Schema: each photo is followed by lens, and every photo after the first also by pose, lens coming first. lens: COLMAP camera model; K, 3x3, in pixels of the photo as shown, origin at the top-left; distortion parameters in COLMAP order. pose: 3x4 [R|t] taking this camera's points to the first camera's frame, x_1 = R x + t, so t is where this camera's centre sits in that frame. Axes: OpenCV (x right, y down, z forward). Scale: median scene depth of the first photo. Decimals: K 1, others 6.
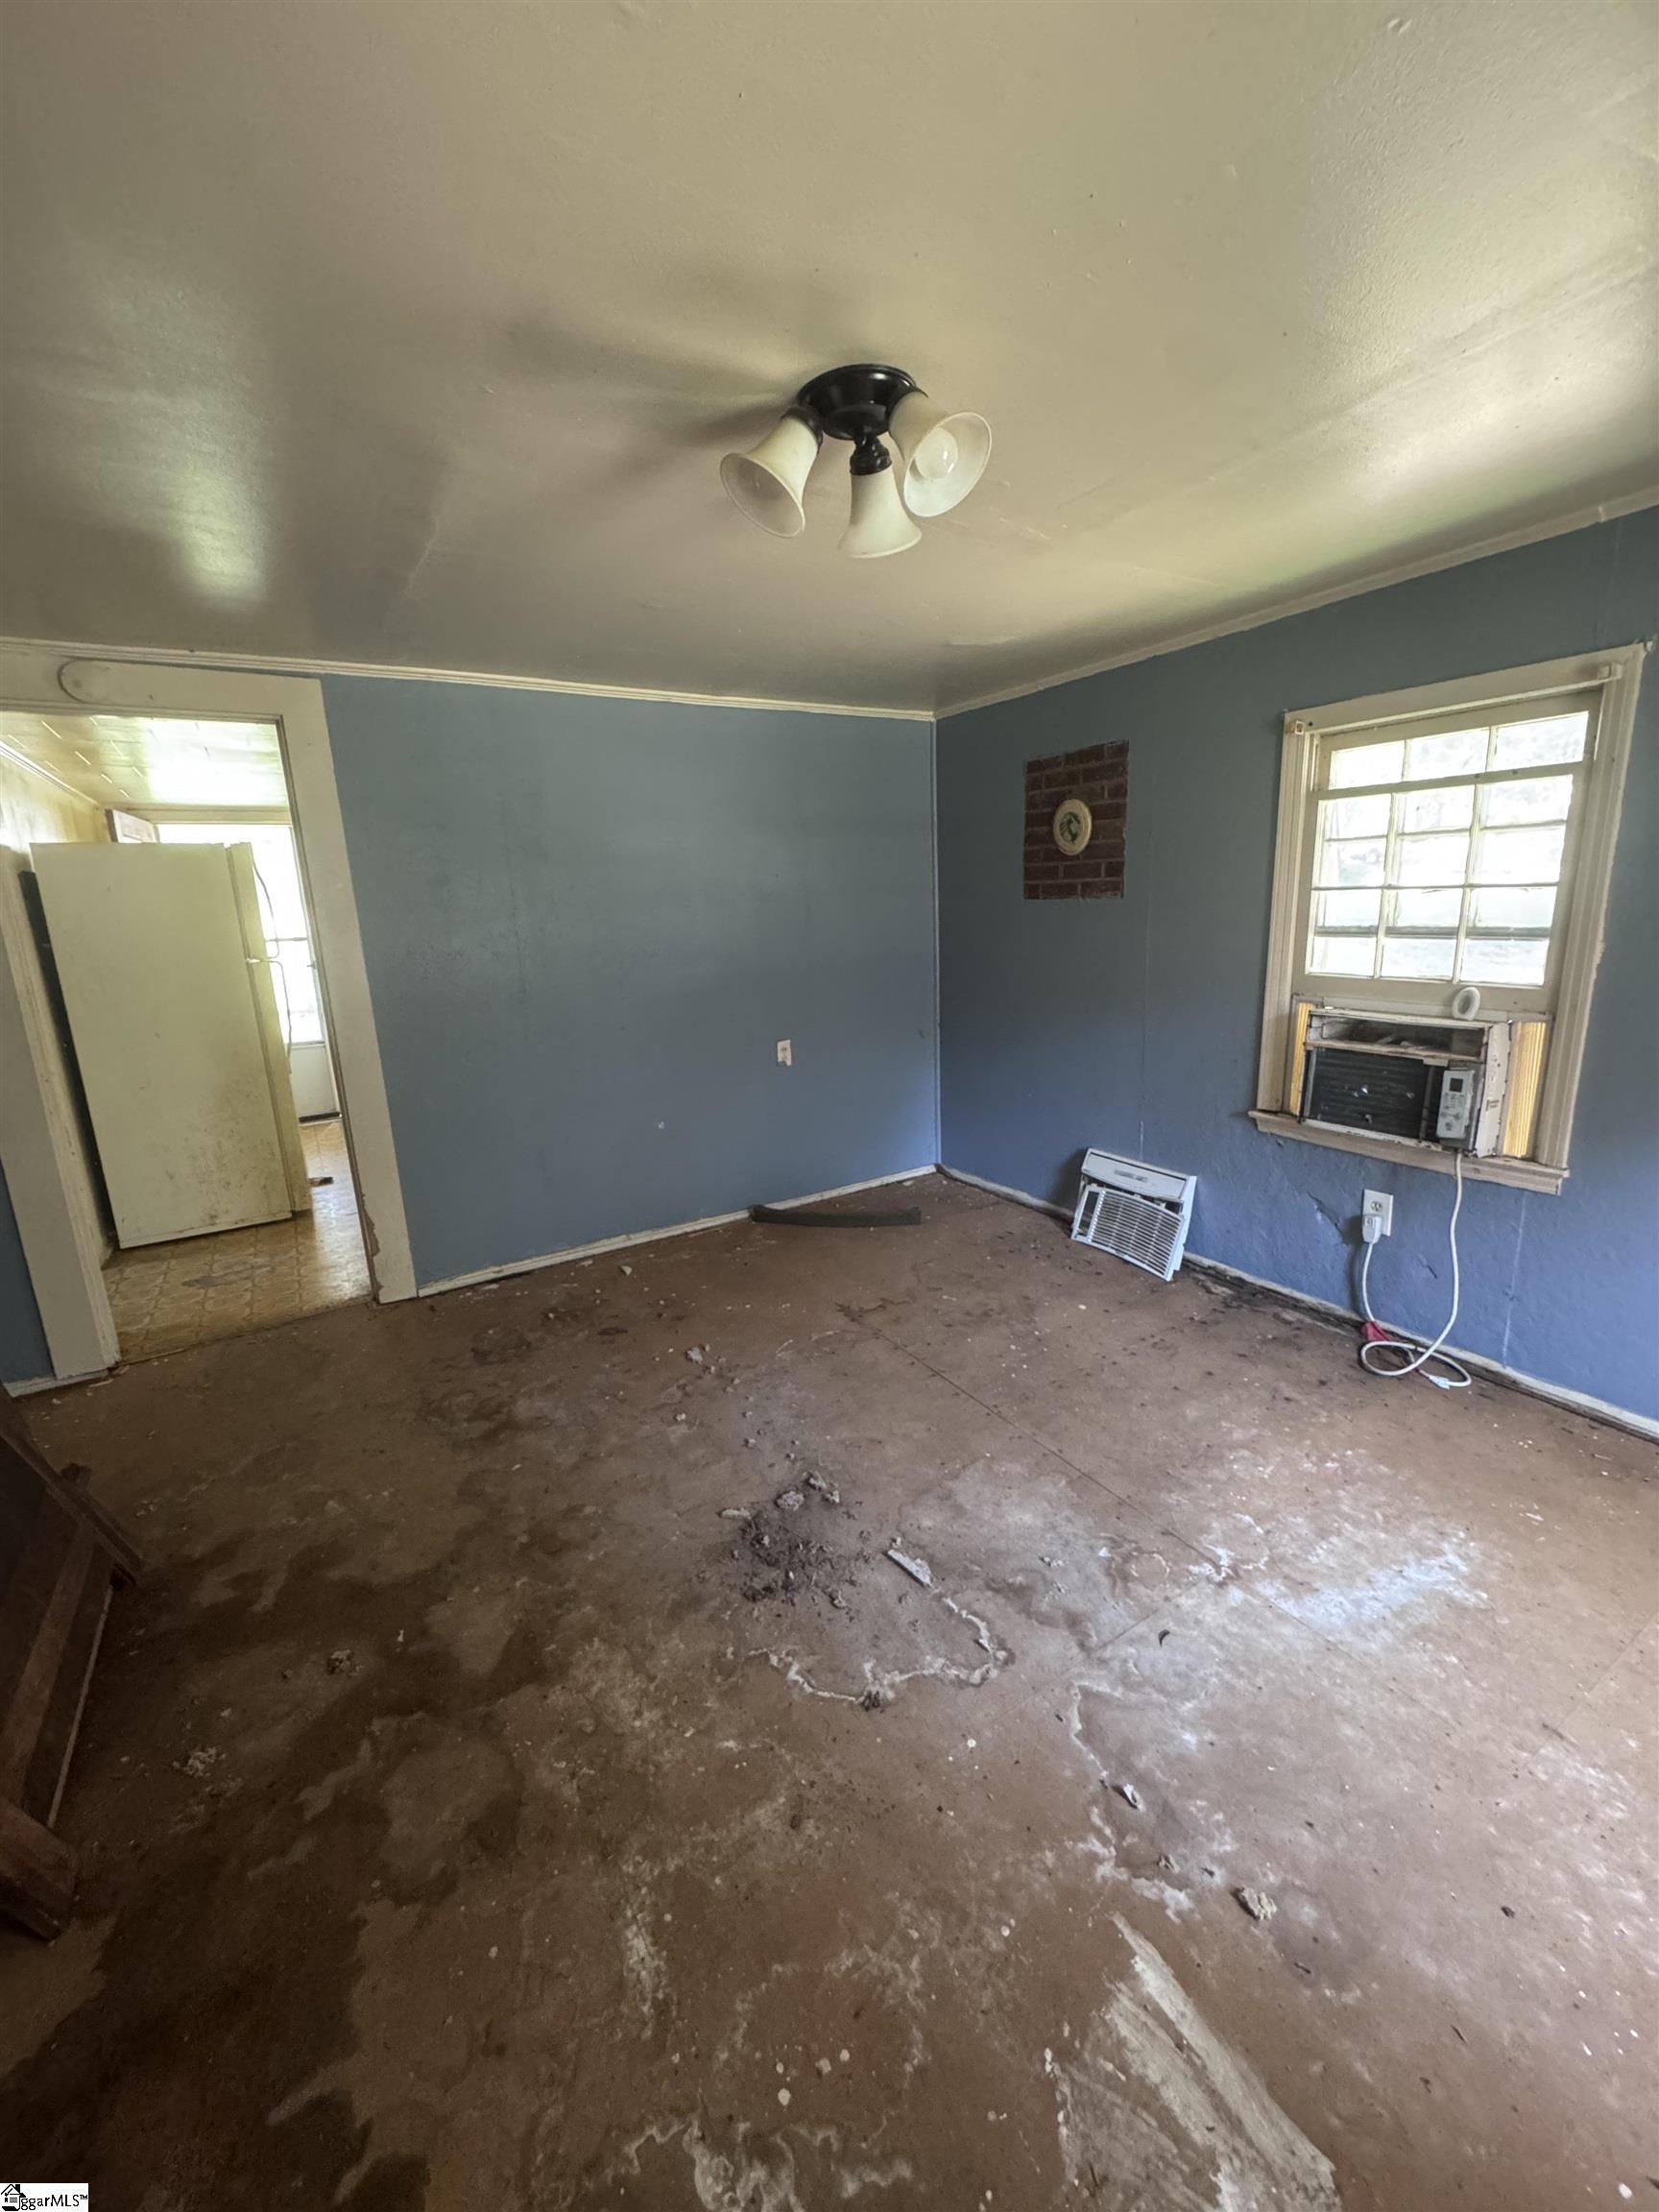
lens RADIAL K [[883.8, 0, 834.3], [0, 883.8, 1102.6], [0, 0, 1]] dist [-0.000972, 0.000178]
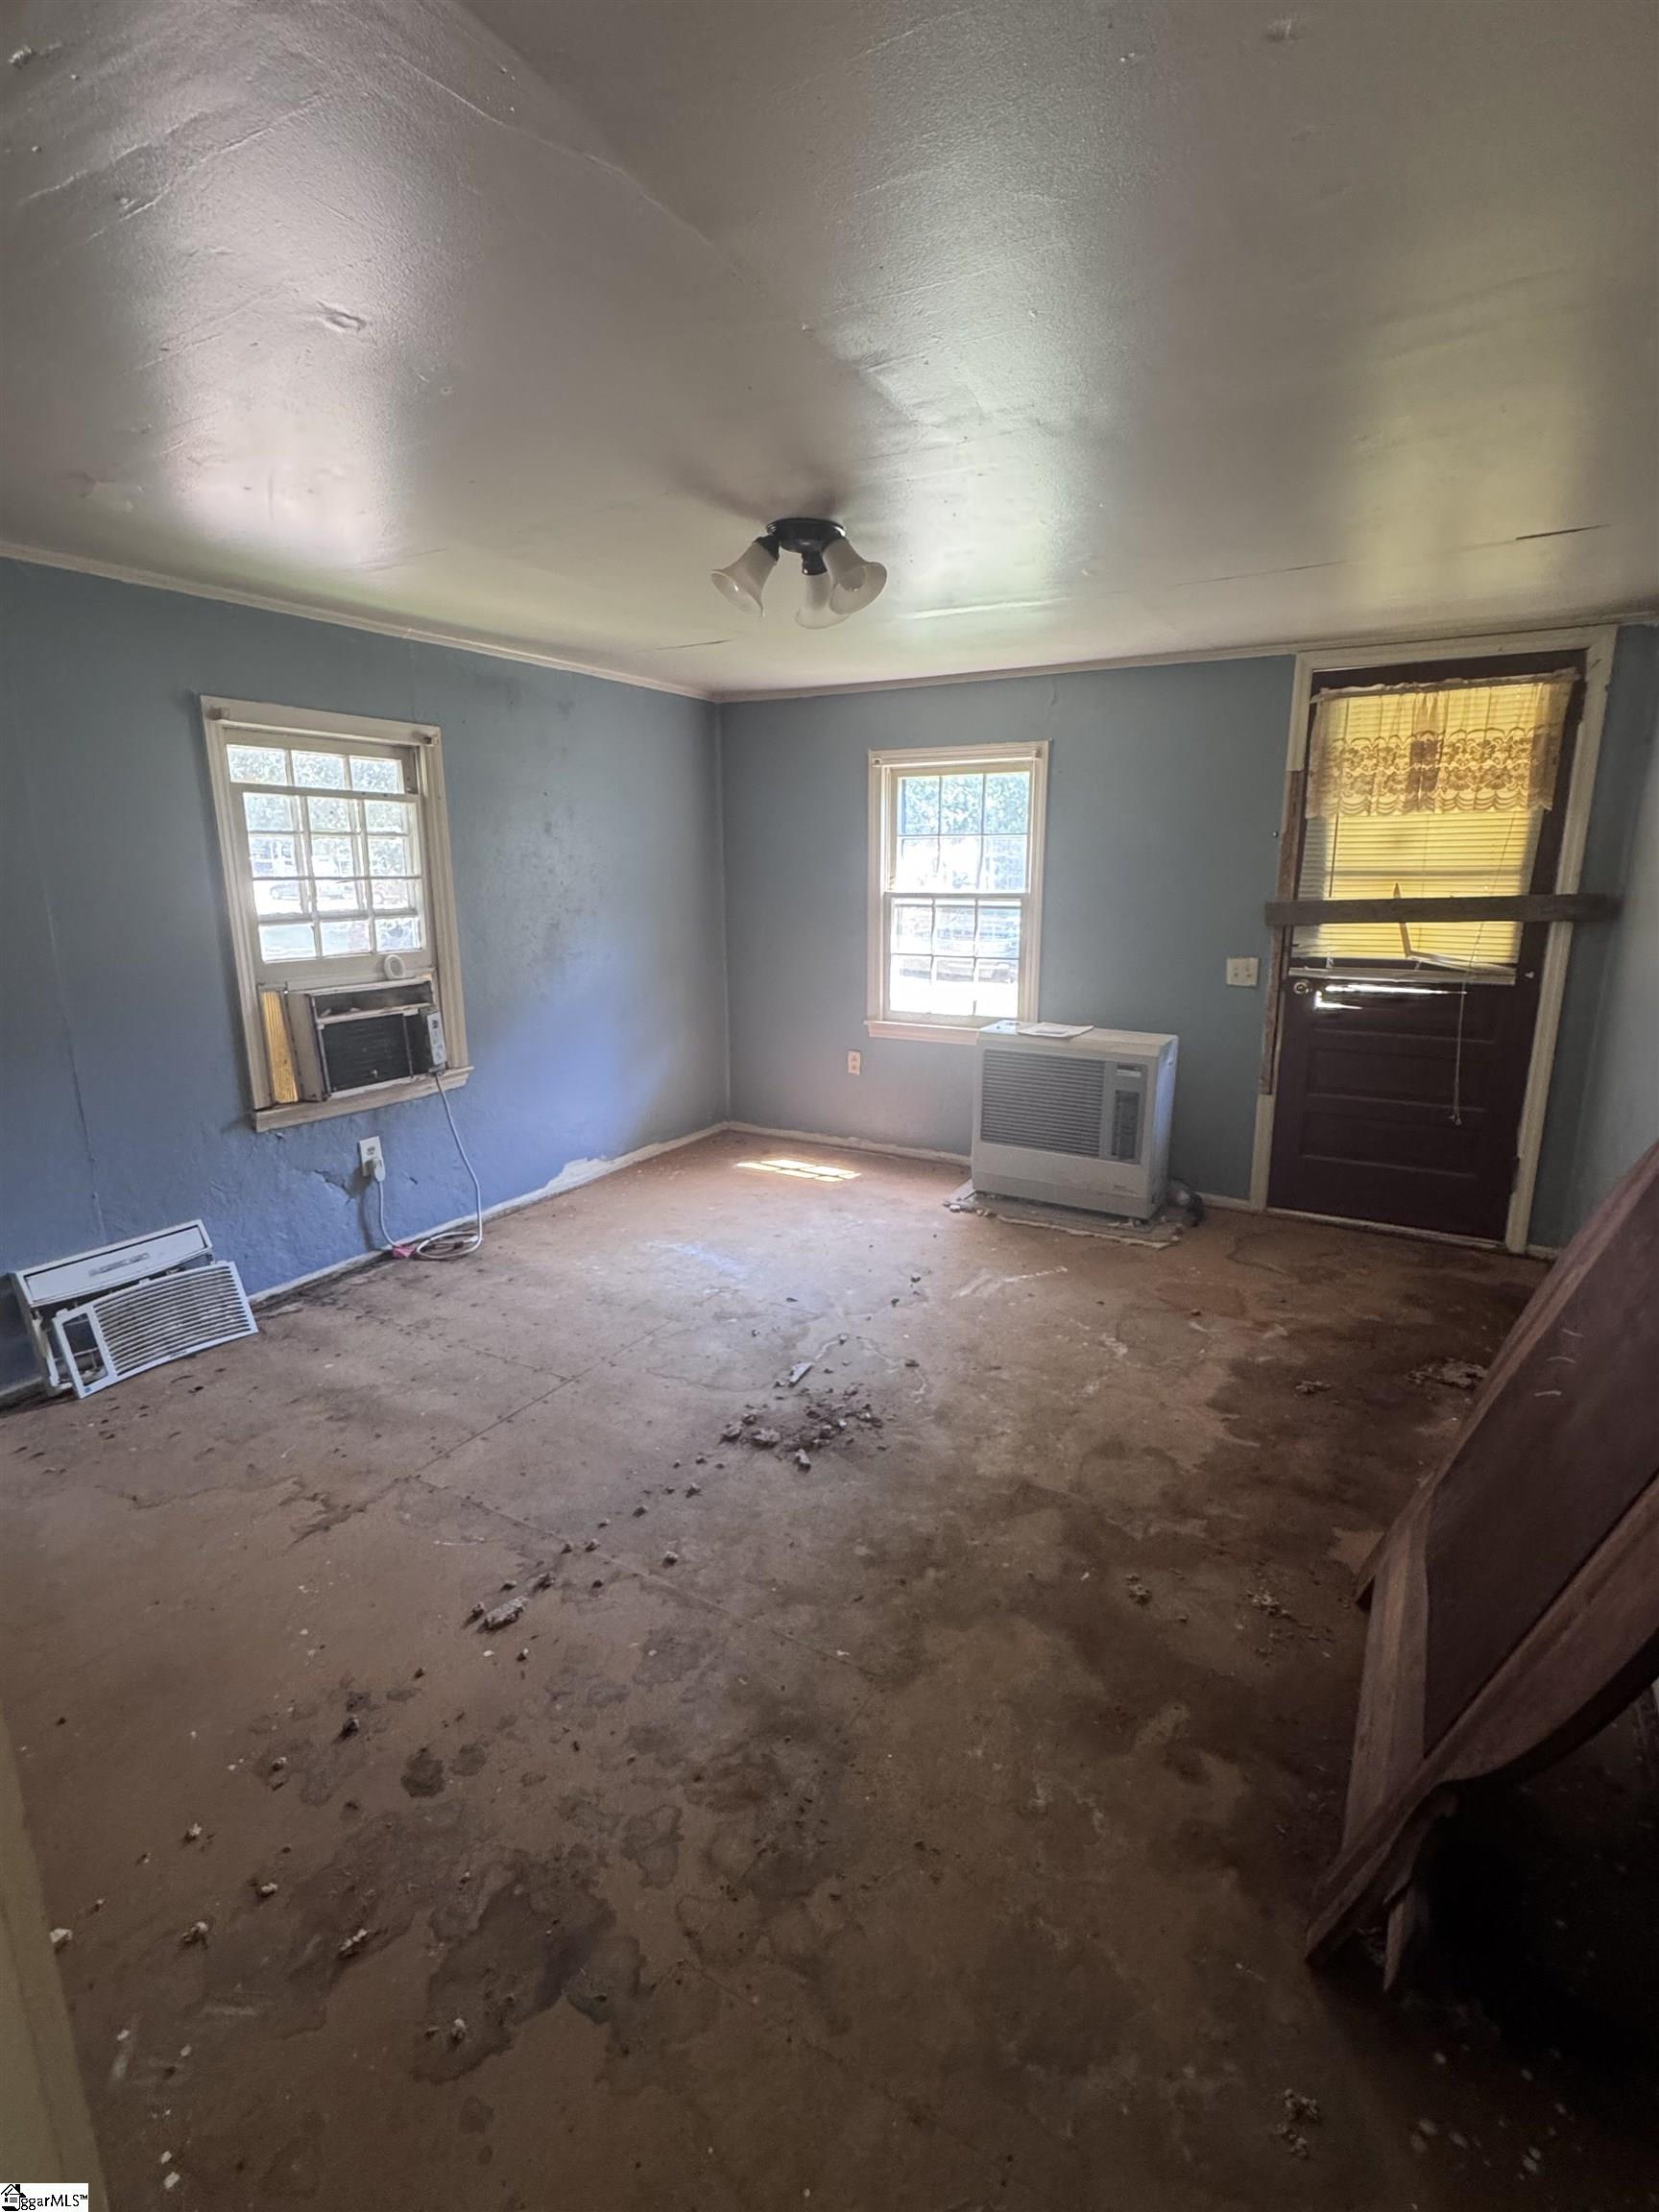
lens RADIAL K [[1034.8, 0, 830.3], [0, 1034.8, 1101.9], [0, 0, 1]] dist [0.005976, 0.000691]
pose [[-0.465029, -0.157056, 0.871252, -0.883227], [0.228022, 0.929685, 0.289296, -0.207767], [-0.855426, 0.333196, -0.396519, 1.043453]]
